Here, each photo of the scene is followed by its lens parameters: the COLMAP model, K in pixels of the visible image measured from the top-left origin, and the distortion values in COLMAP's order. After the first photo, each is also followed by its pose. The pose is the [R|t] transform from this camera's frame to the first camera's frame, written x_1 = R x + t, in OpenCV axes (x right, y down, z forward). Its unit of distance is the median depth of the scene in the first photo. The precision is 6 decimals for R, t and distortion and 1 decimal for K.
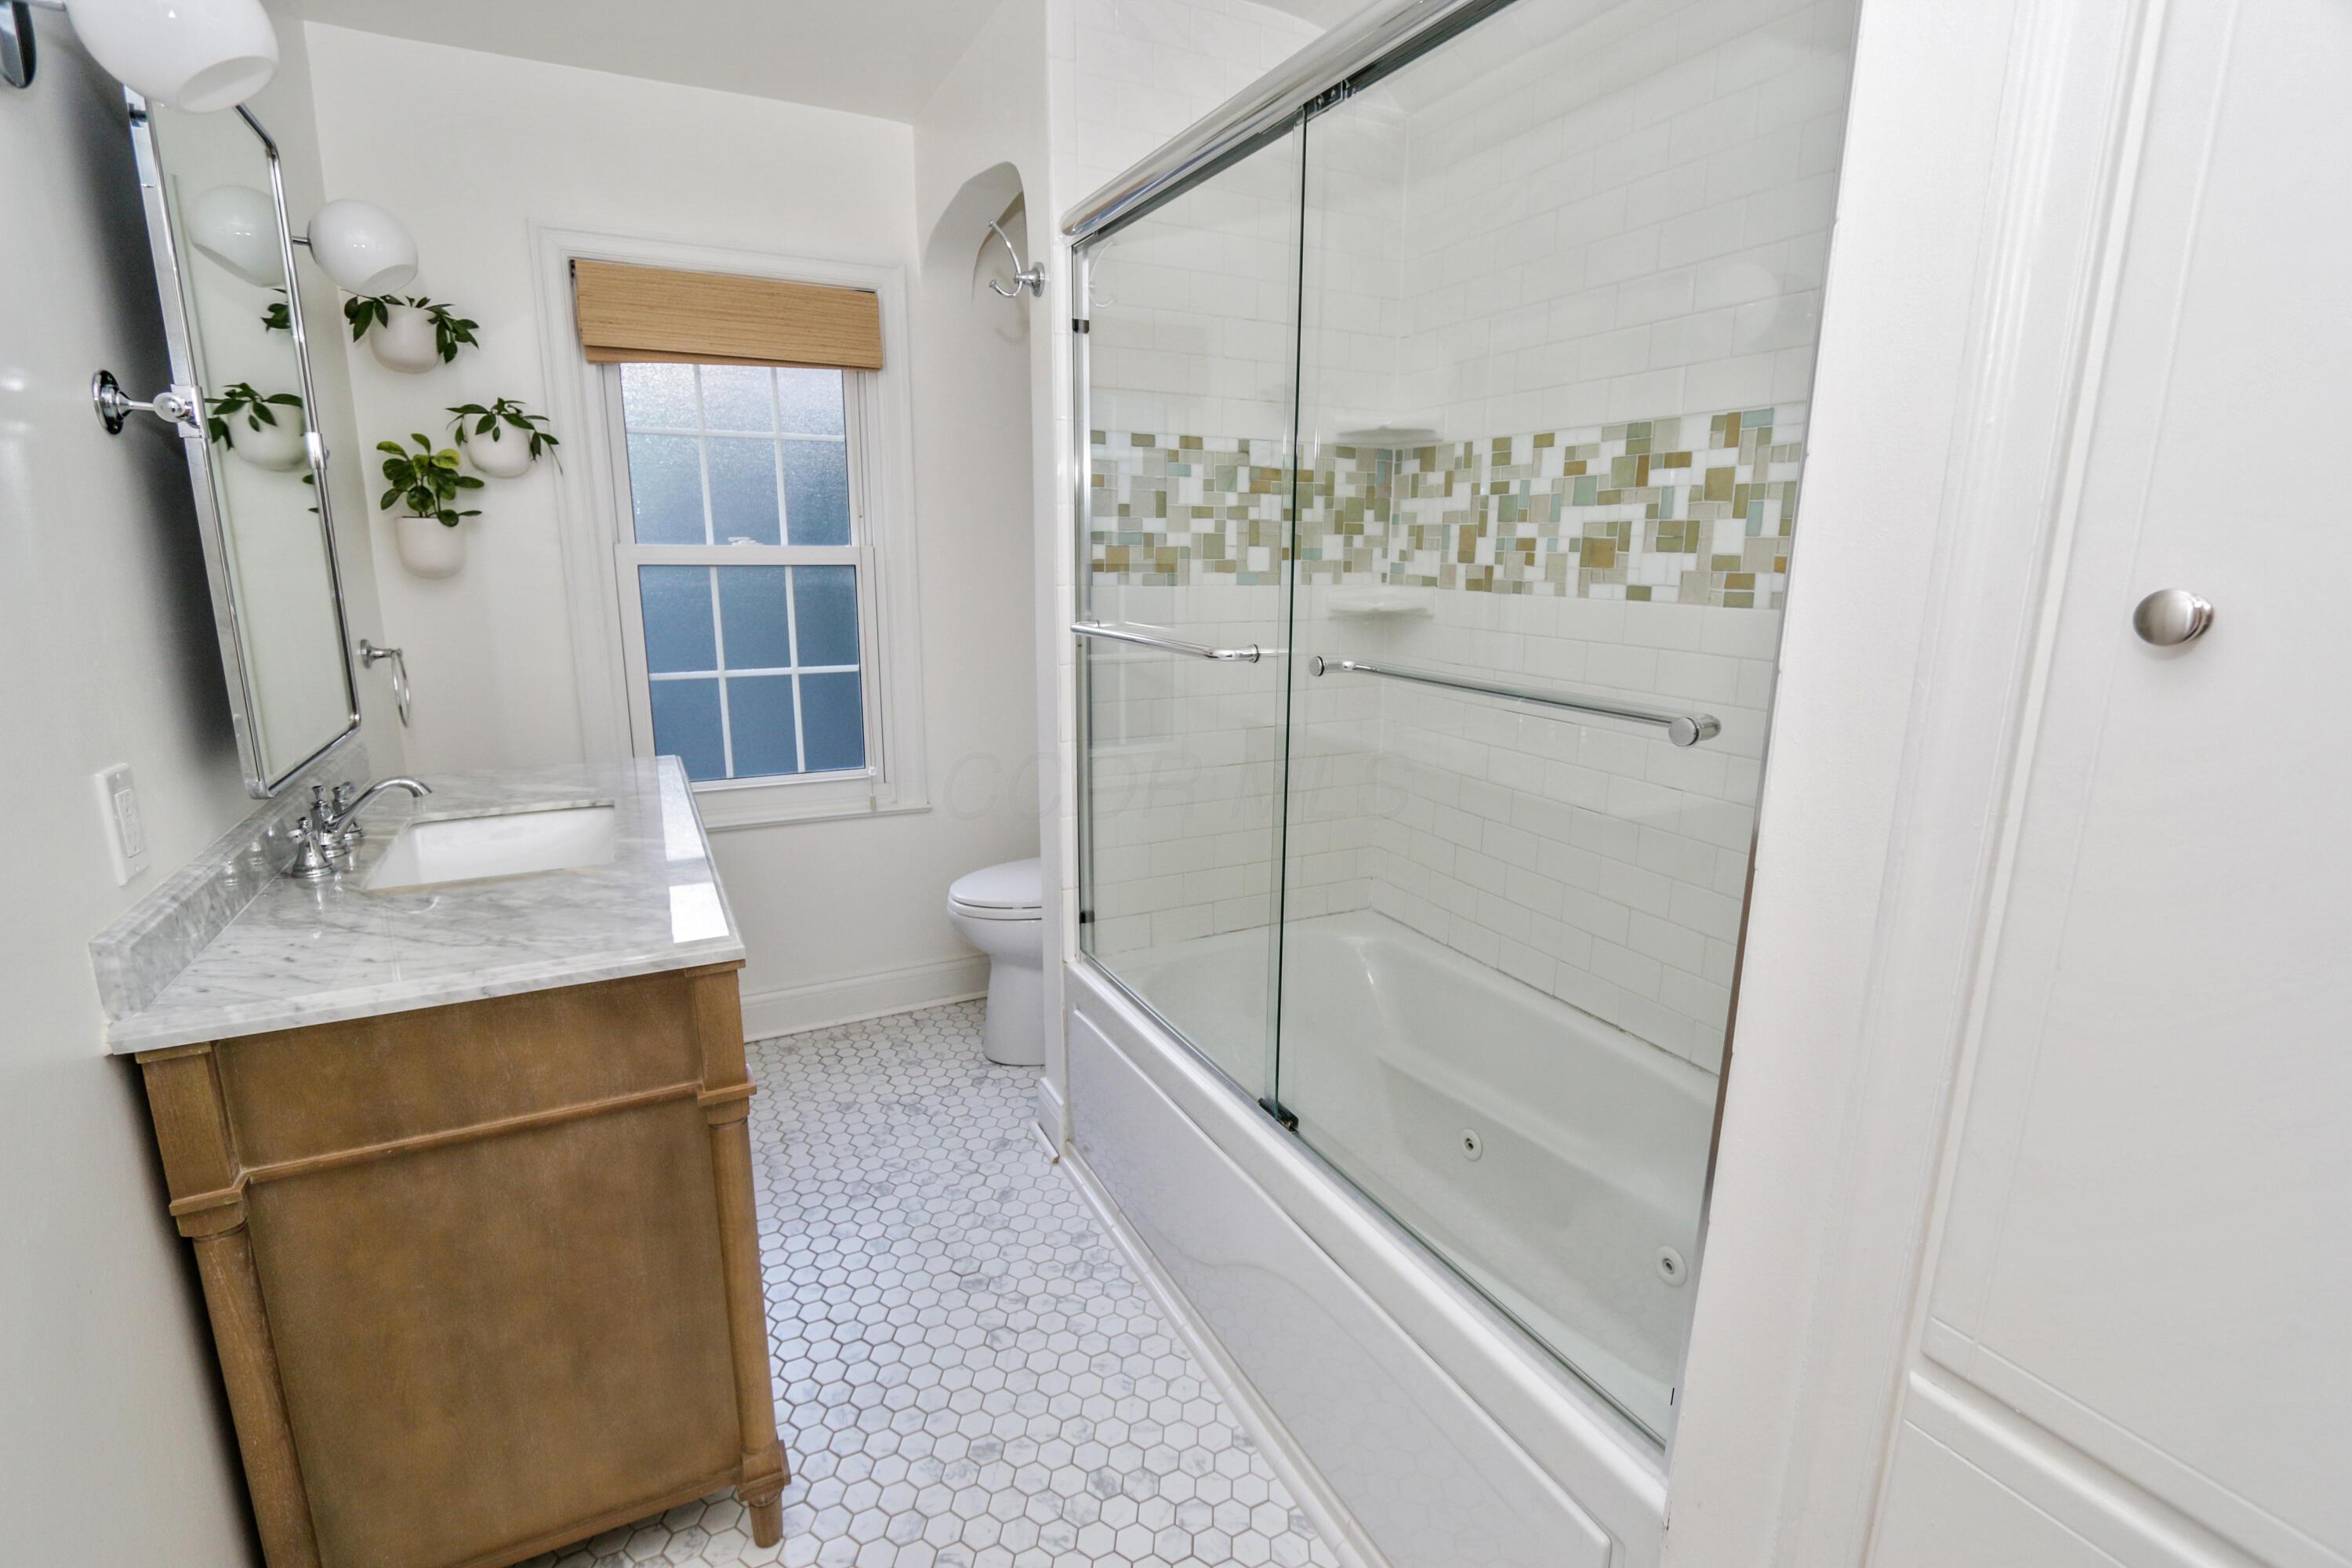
lens RADIAL K [[1079.7, 0, 1175.1], [0, 1079.7, 790.6], [0, 0, 1]] dist [-0.023707, 0.000018]
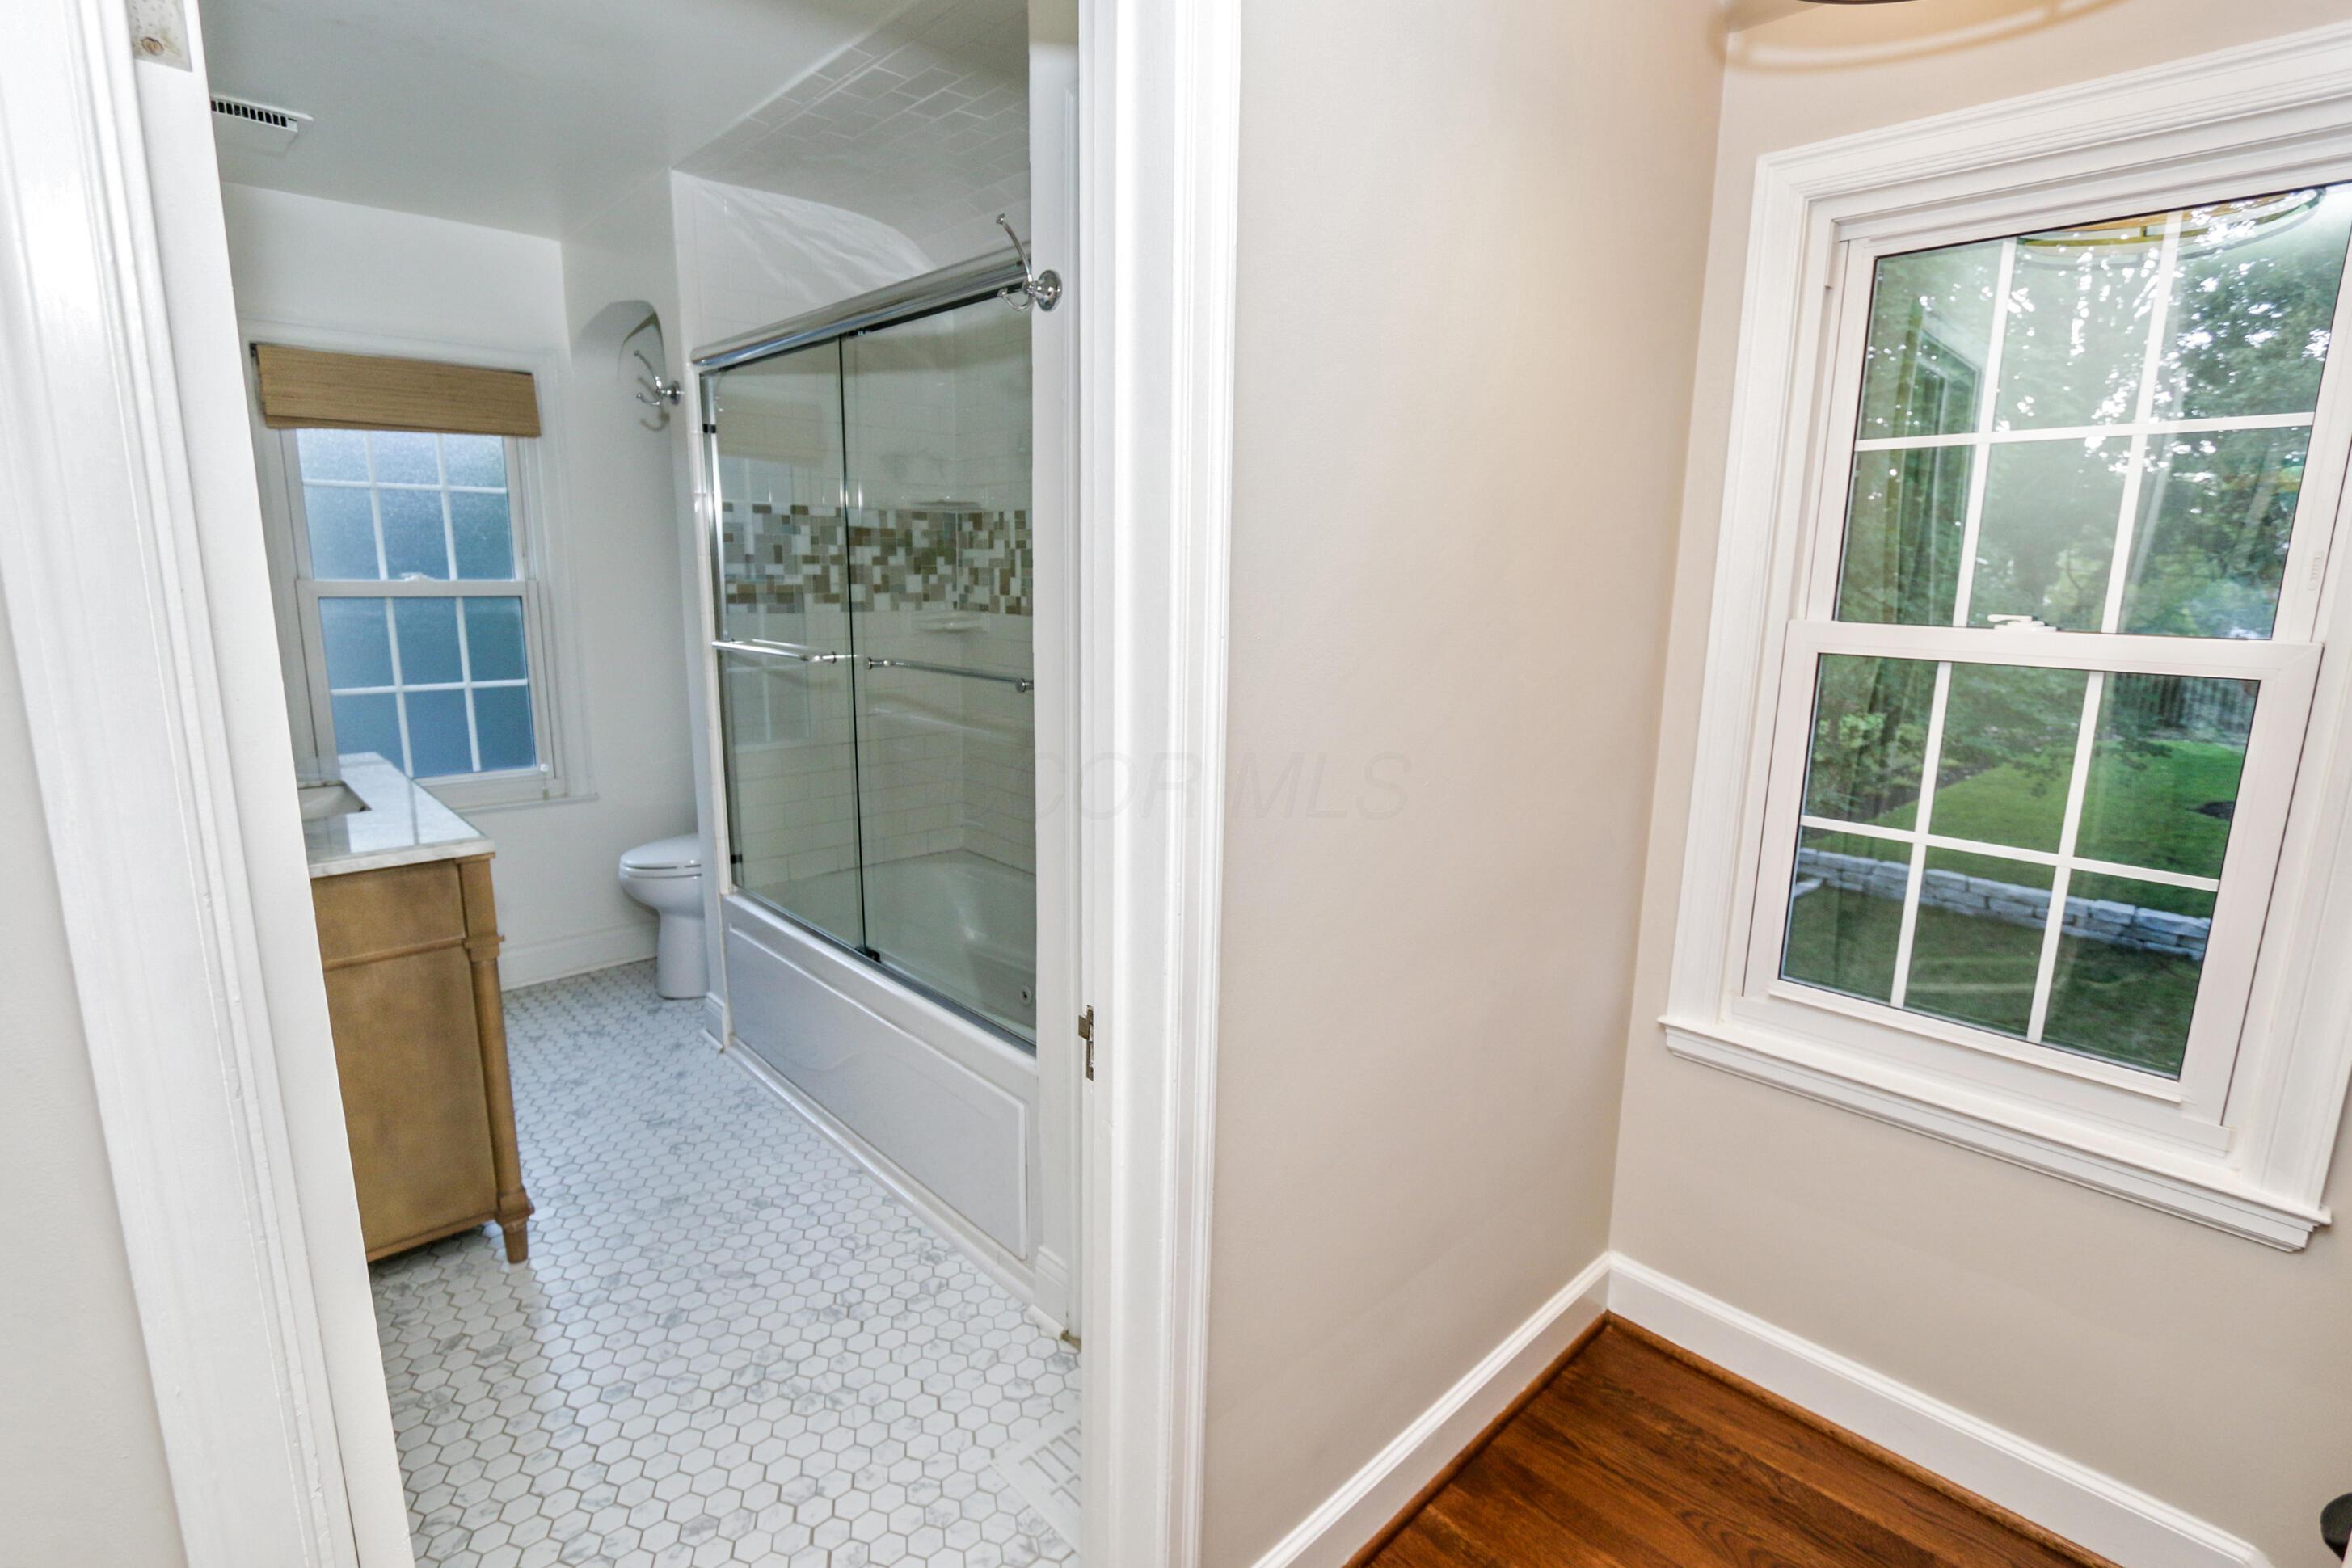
lens RADIAL K [[1079.7, 0, 1179.2], [0, 1079.7, 774.7], [0, 0, 1]] dist [-0.023707, 0.000018]
pose [[0.956295, -0.049396, 0.288200, 0.062777], [0.057696, 0.998126, -0.020371, 0.069834], [-0.286654, 0.036109, 0.957354, -0.429170]]
